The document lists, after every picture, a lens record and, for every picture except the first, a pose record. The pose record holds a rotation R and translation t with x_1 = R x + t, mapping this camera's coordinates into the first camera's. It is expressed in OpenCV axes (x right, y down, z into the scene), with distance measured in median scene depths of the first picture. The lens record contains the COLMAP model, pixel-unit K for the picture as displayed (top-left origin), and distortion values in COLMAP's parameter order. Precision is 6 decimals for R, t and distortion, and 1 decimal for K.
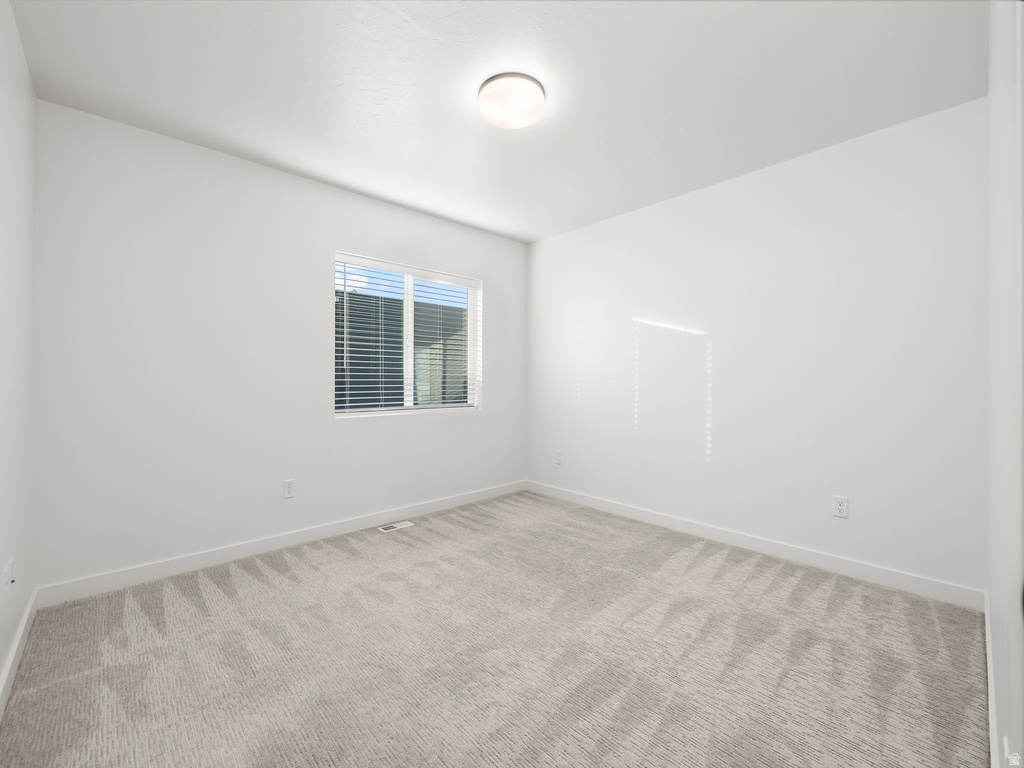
lens RADIAL K [[431.9, 0, 508.8], [0, 431.9, 383.2], [0, 0, 1]] dist [-0.000151, -0.000325]
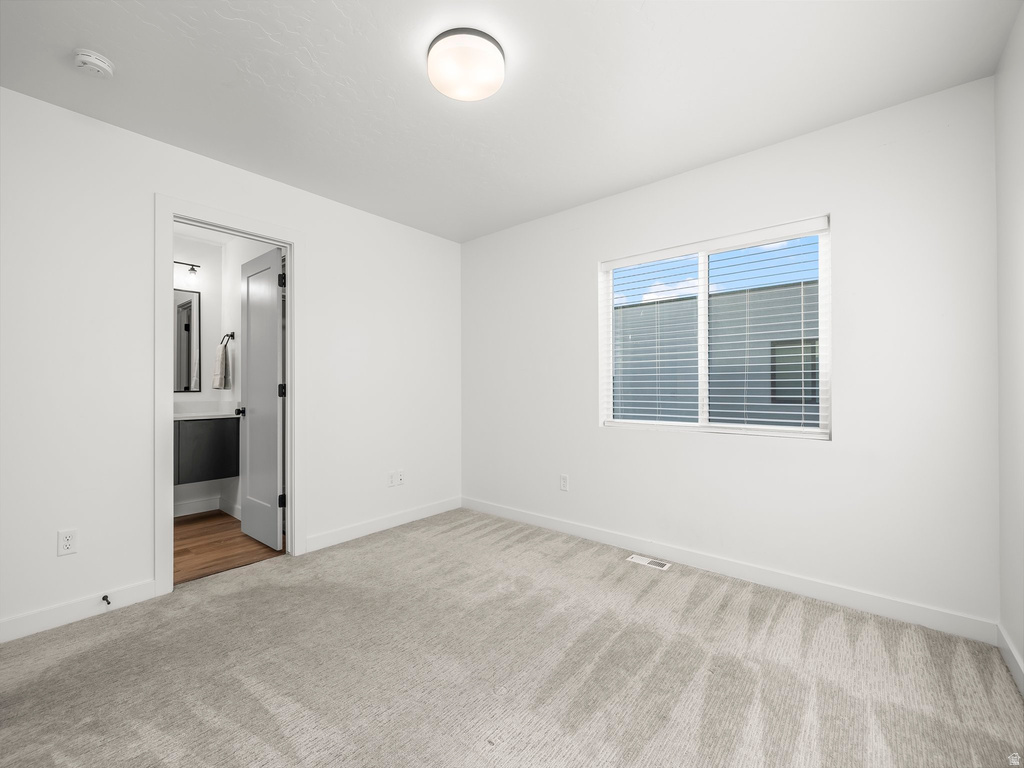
lens RADIAL K [[431.9, 0, 508.8], [0, 431.9, 383.2], [0, 0, 1]] dist [-0.000151, -0.000325]
pose [[0.116783, -0.013615, -0.993064, 0.621582], [-0.006729, 0.999872, -0.014500, -0.004757], [0.993135, 0.008376, 0.116677, 0.706531]]
